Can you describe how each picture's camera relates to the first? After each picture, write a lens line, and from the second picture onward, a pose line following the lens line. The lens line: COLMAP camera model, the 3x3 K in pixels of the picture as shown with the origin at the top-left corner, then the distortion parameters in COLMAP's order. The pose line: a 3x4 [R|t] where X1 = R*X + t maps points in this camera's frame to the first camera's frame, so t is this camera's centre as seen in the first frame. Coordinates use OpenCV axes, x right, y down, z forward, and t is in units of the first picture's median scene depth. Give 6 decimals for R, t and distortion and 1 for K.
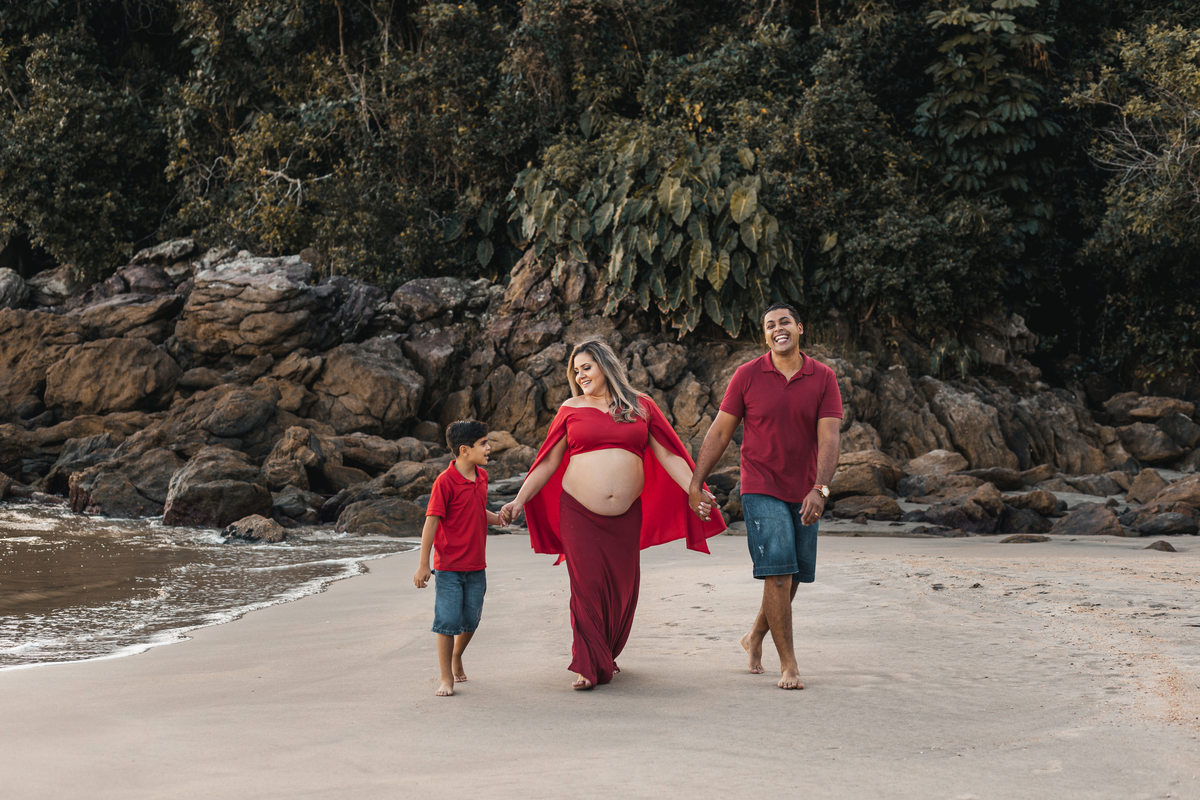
lens RADIAL K [[2882.9, 0, 600.0], [0, 2882.9, 400.0], [0, 0, 1]] dist [-0.015115, 0.137483]
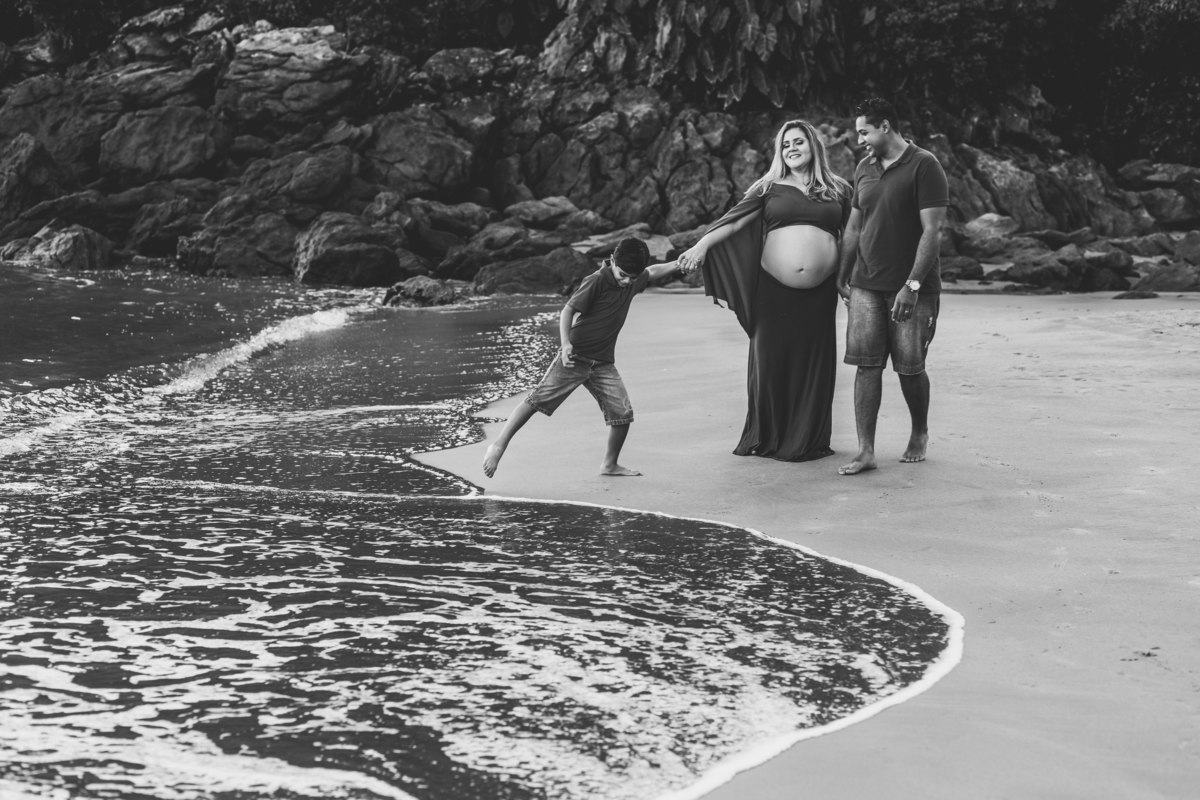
lens RADIAL K [[2882.9, 0, 600.0], [0, 2882.9, 400.0], [0, 0, 1]] dist [-0.015115, 0.137483]
pose [[0.995940, -0.007139, 0.089736, -0.111014], [-0.000175, 0.996695, 0.081235, -0.000555], [-0.090020, -0.080921, 0.992647, -0.046026]]
